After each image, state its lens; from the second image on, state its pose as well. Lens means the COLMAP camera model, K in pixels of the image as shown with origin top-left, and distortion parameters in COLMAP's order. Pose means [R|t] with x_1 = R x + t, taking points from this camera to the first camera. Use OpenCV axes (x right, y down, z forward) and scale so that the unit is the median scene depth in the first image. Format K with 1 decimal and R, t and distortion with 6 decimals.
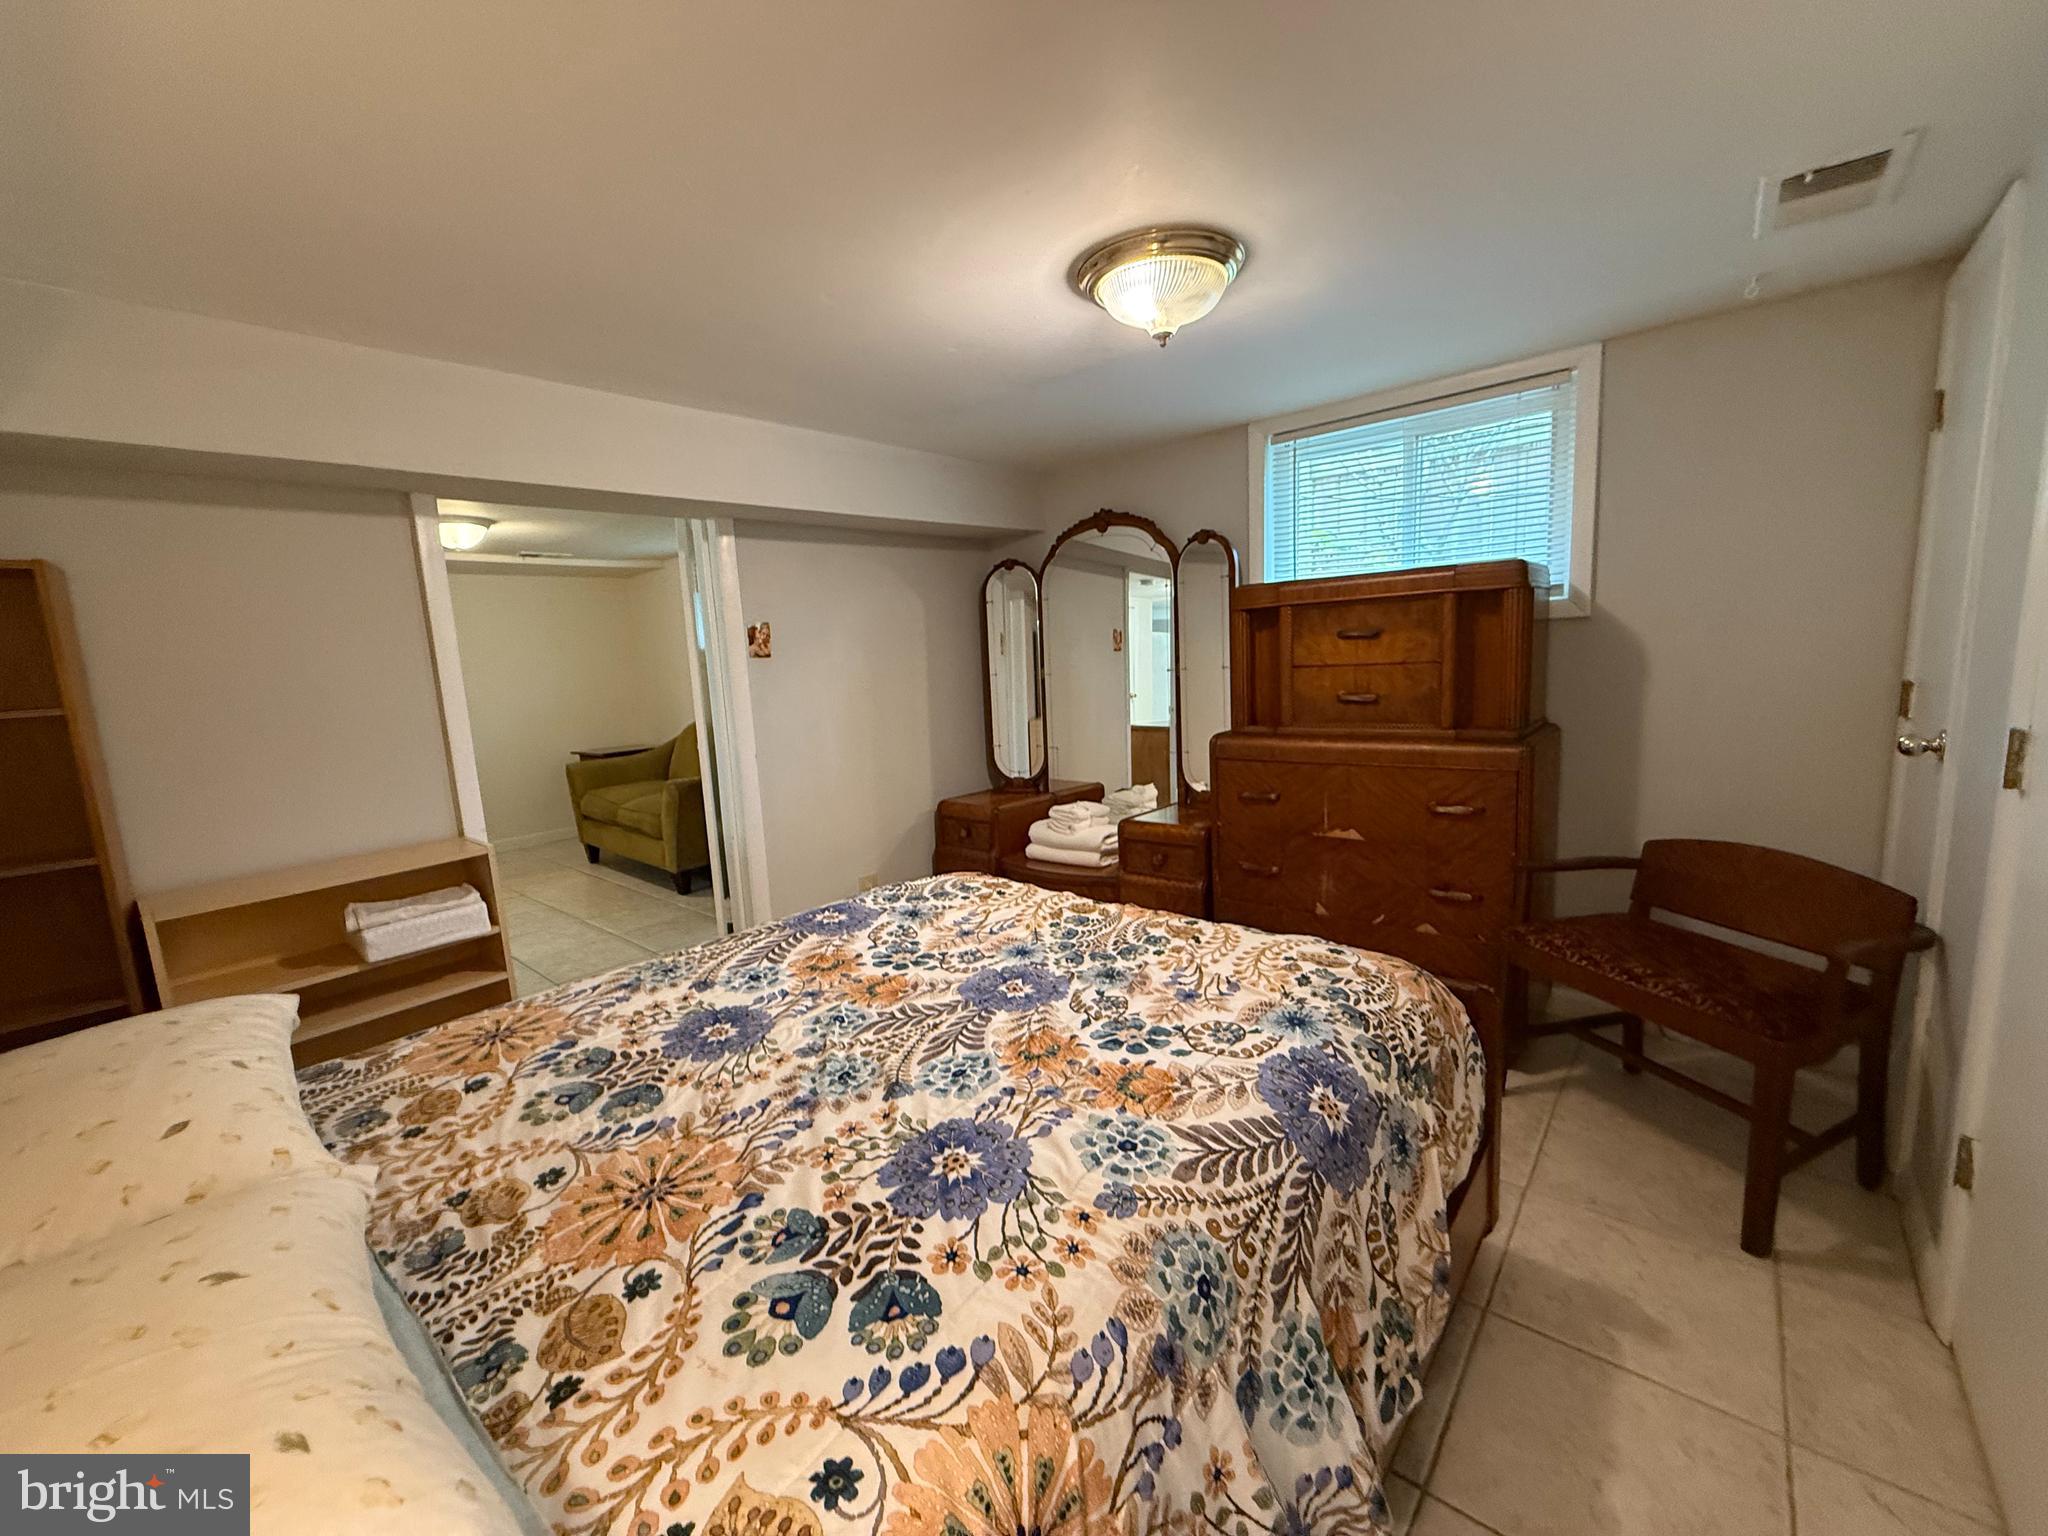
lens RADIAL K [[812.9, 0, 1020.8], [0, 812.9, 766.0], [0, 0, 1]] dist [-0.003327, 0.000614]
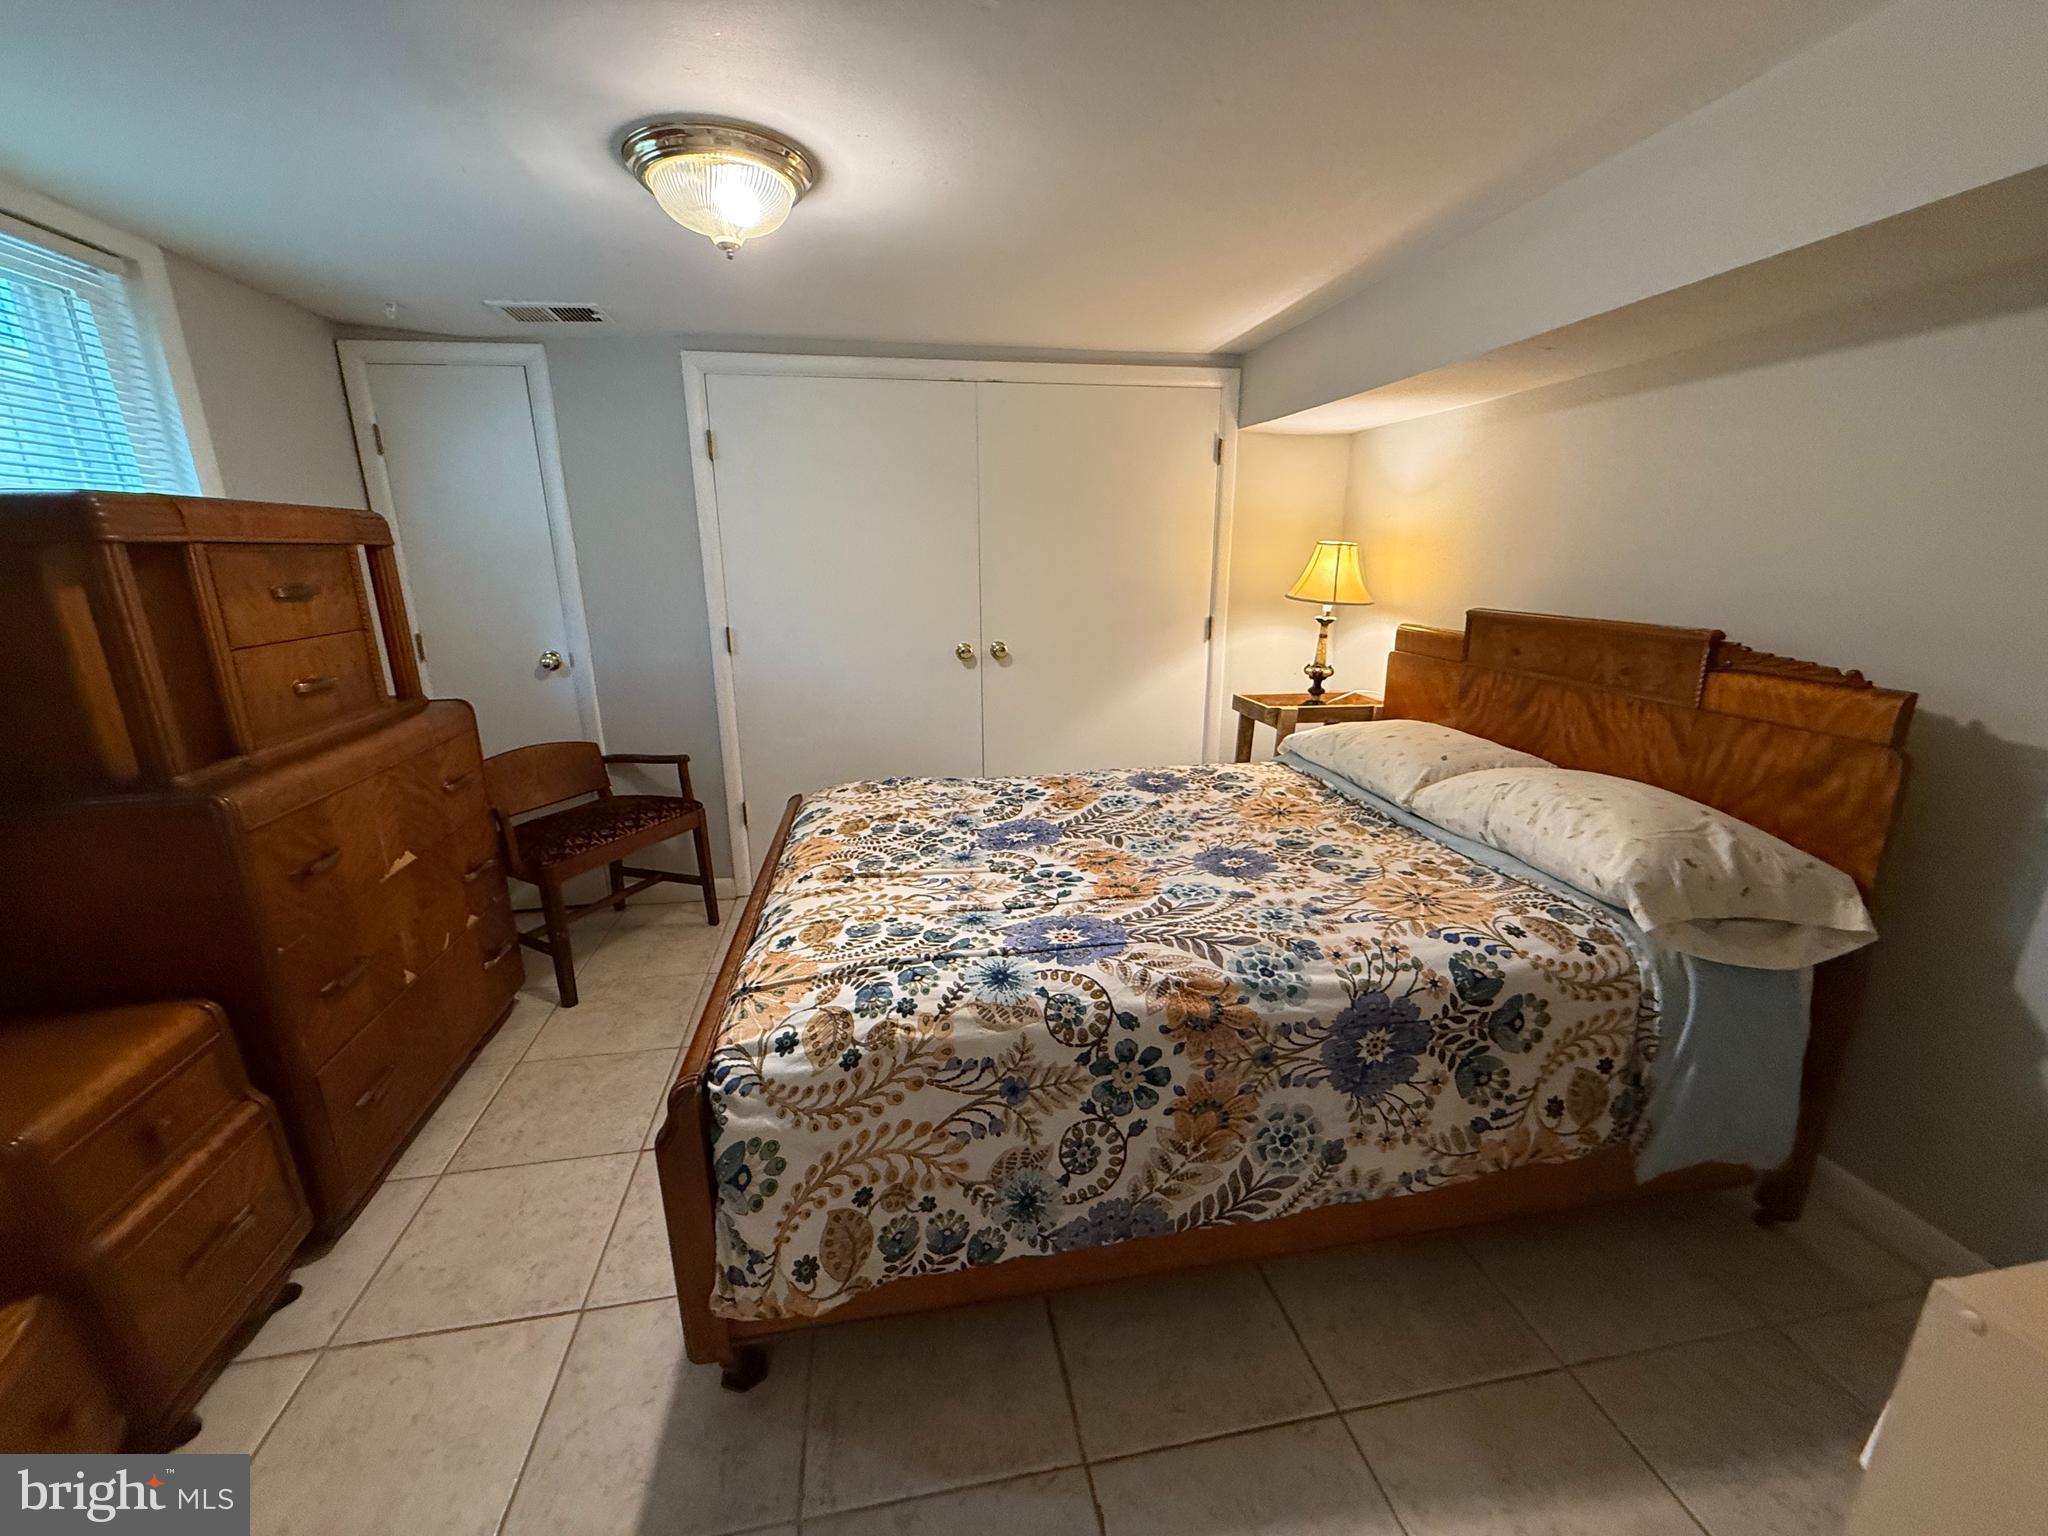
lens RADIAL K [[812.9, 0, 1021.0], [0, 812.9, 772.3], [0, 0, 1]] dist [-0.003327, 0.000614]
pose [[-0.771330, -0.105055, 0.627705, -0.902493], [0.145965, 0.930792, 0.335143, -0.288315], [-0.619471, 0.350129, -0.702613, 2.065039]]
